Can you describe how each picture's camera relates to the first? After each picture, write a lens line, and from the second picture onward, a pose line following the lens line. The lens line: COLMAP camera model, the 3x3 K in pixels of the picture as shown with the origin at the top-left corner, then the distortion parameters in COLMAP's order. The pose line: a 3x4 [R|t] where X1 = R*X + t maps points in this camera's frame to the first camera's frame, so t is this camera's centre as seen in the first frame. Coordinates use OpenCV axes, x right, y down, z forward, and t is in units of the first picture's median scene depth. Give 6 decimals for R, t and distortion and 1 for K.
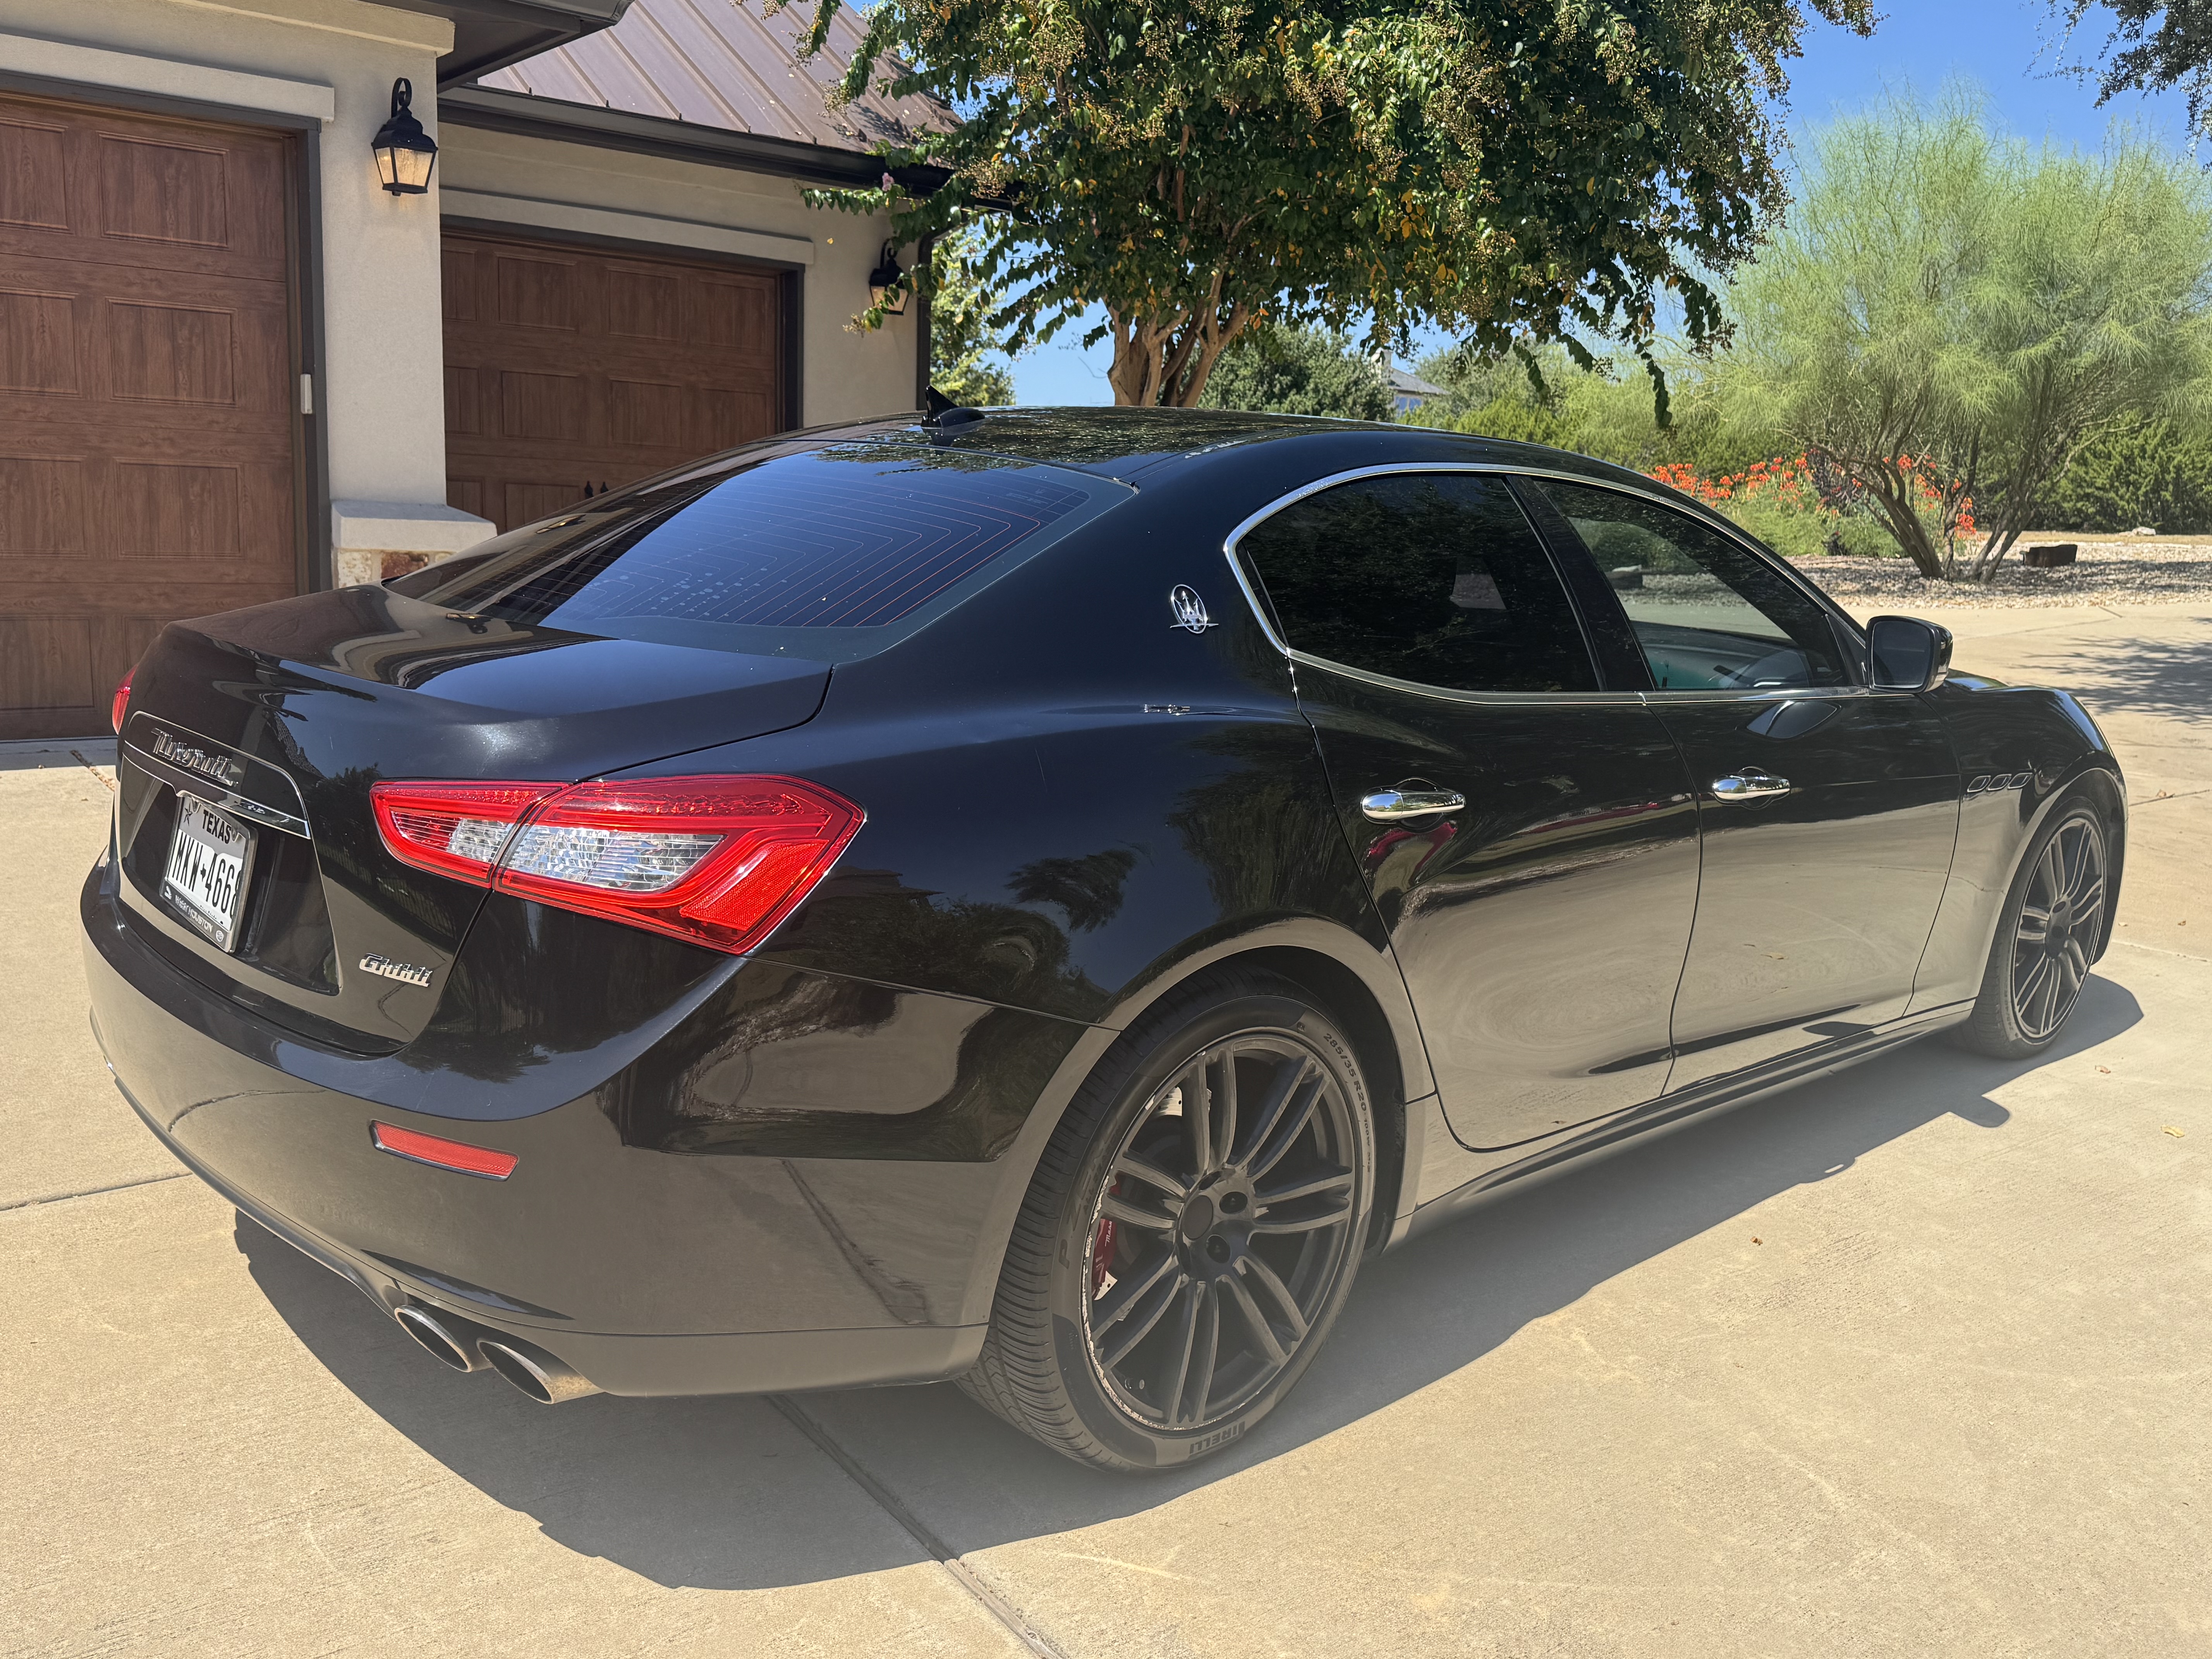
lens RADIAL K [[1893.2, 0, 1104.5], [0, 1893.2, 833.1], [0, 0, 1]] dist [0.001829, 0.000352]
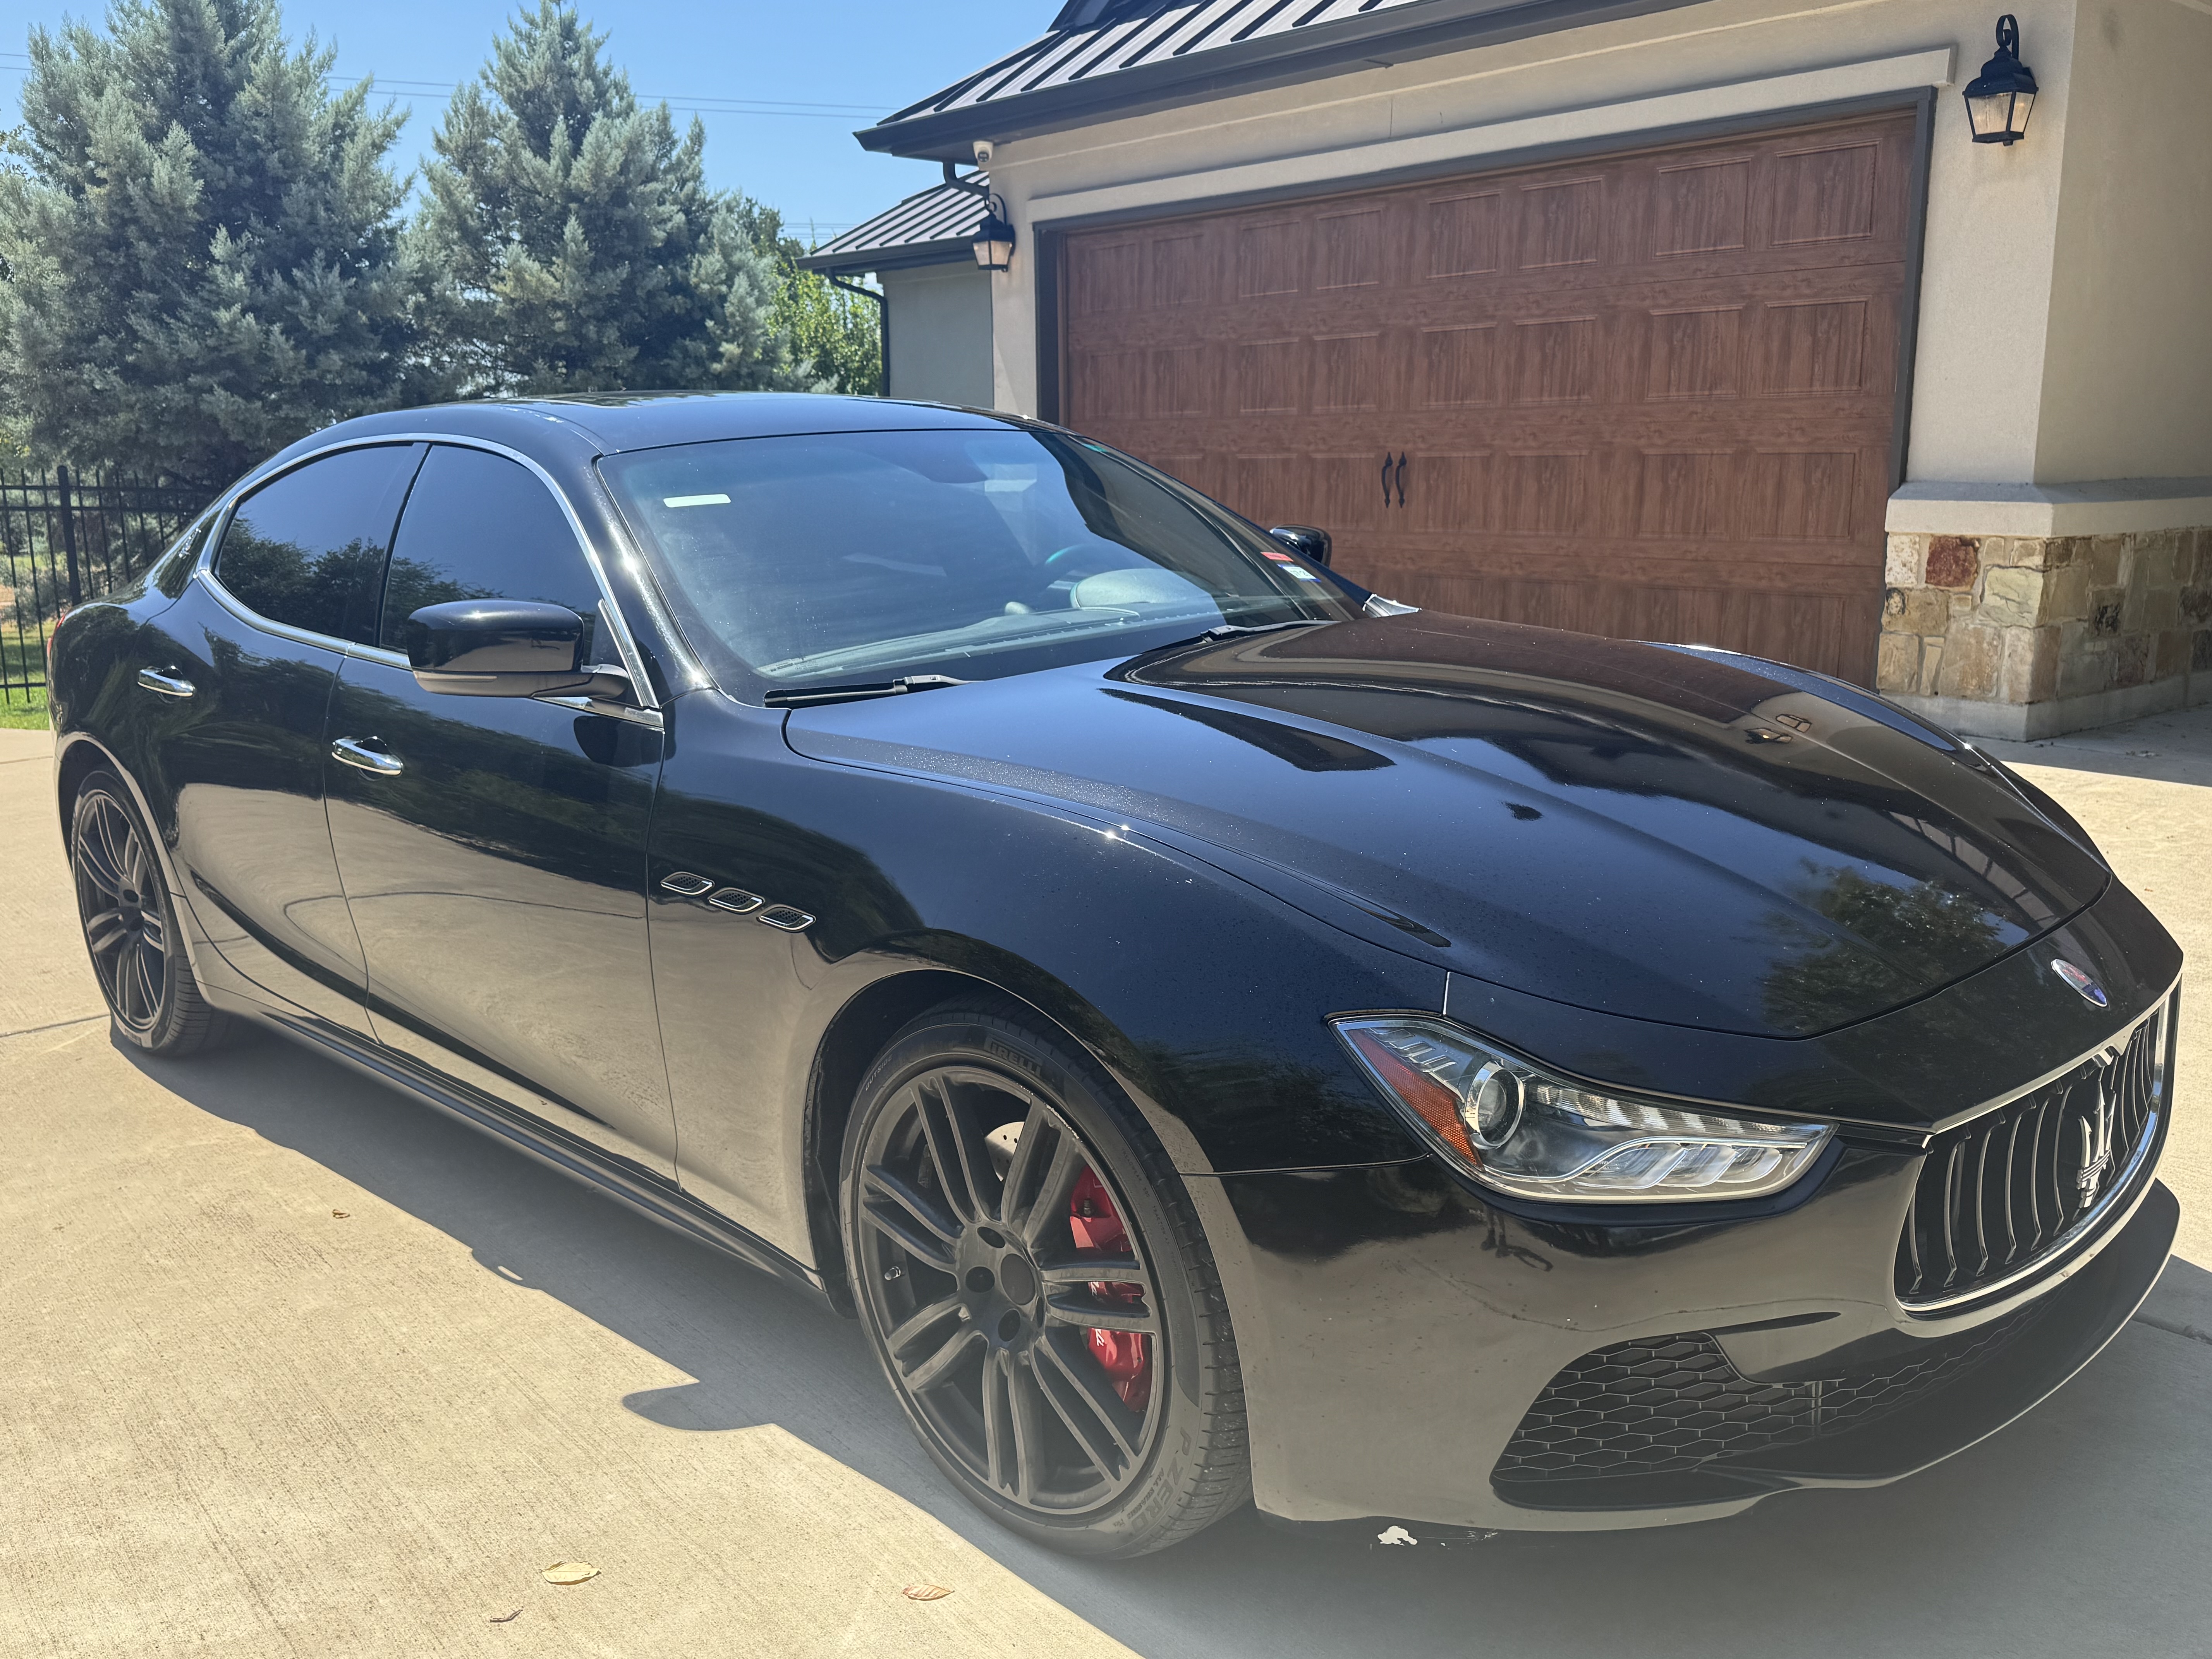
lens RADIAL K [[1893.2, 0, 1104.8], [0, 1893.2, 826.5], [0, 0, 1]] dist [0.001829, 0.000352]
pose [[0.023773, 0.155960, -0.987477, 0.589214], [-0.160709, 0.975506, 0.150200, -0.087040], [0.986716, 0.155125, 0.048255, 0.599862]]
